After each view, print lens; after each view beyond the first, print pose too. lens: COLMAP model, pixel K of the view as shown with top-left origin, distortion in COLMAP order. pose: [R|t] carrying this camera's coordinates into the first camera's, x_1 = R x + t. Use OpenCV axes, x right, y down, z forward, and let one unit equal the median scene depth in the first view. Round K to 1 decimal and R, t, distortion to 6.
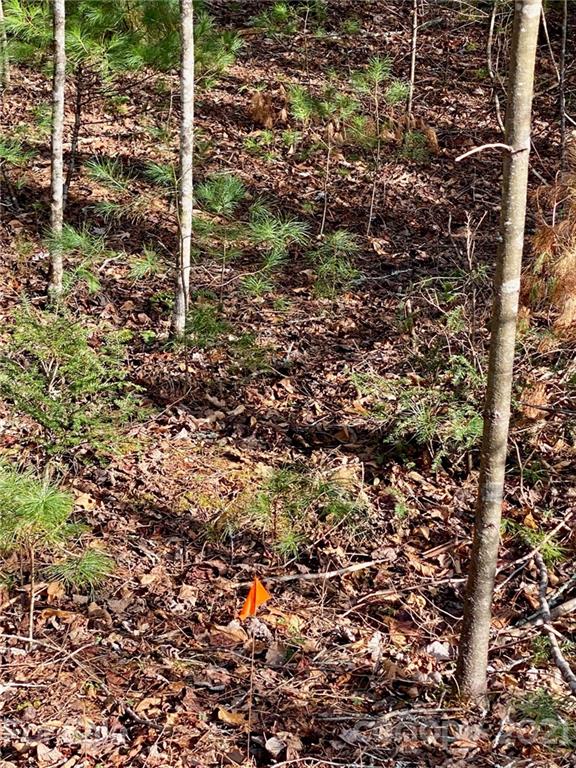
lens RADIAL K [[1786.5, 0, 288.3], [0, 1786.5, 384.1], [0, 0, 1]] dist [0.040436, 0.000000]
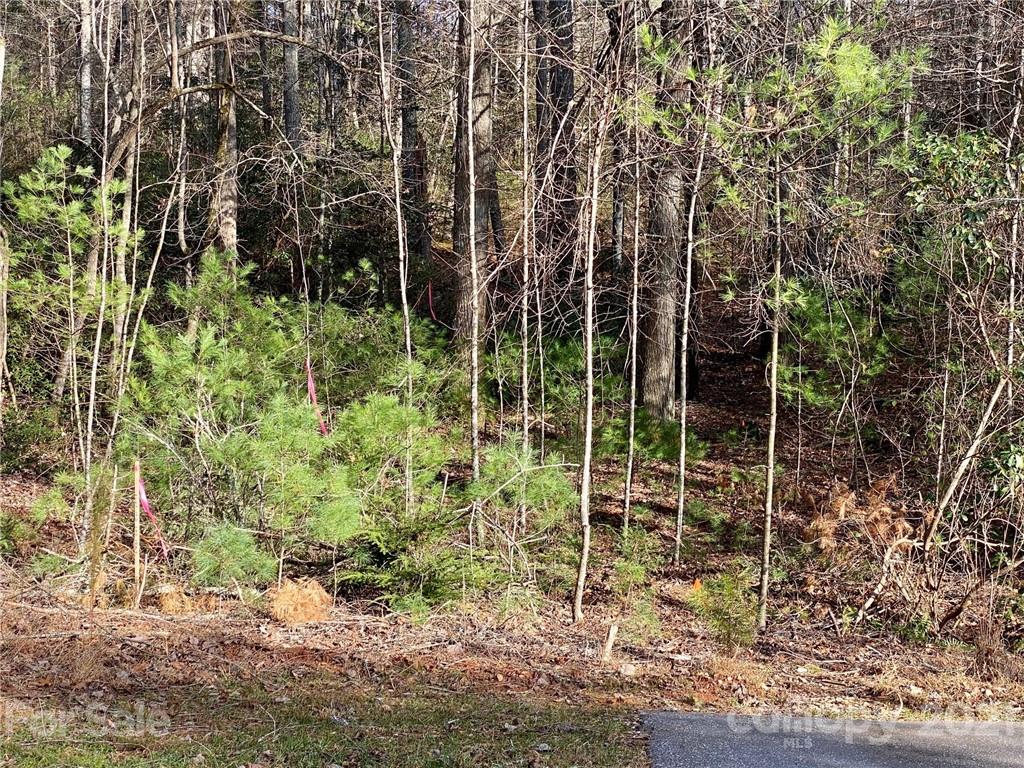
lens RADIAL K [[1535.3, 0, 512.1], [0, 1535.3, 382.5], [0, 0, 1]] dist [0.149371, 0.000000]
pose [[0.985709, 0.010849, -0.168107, 0.041338], [-0.050603, 0.970905, -0.234057, 0.144311], [0.160677, 0.239219, 0.957579, -0.667307]]
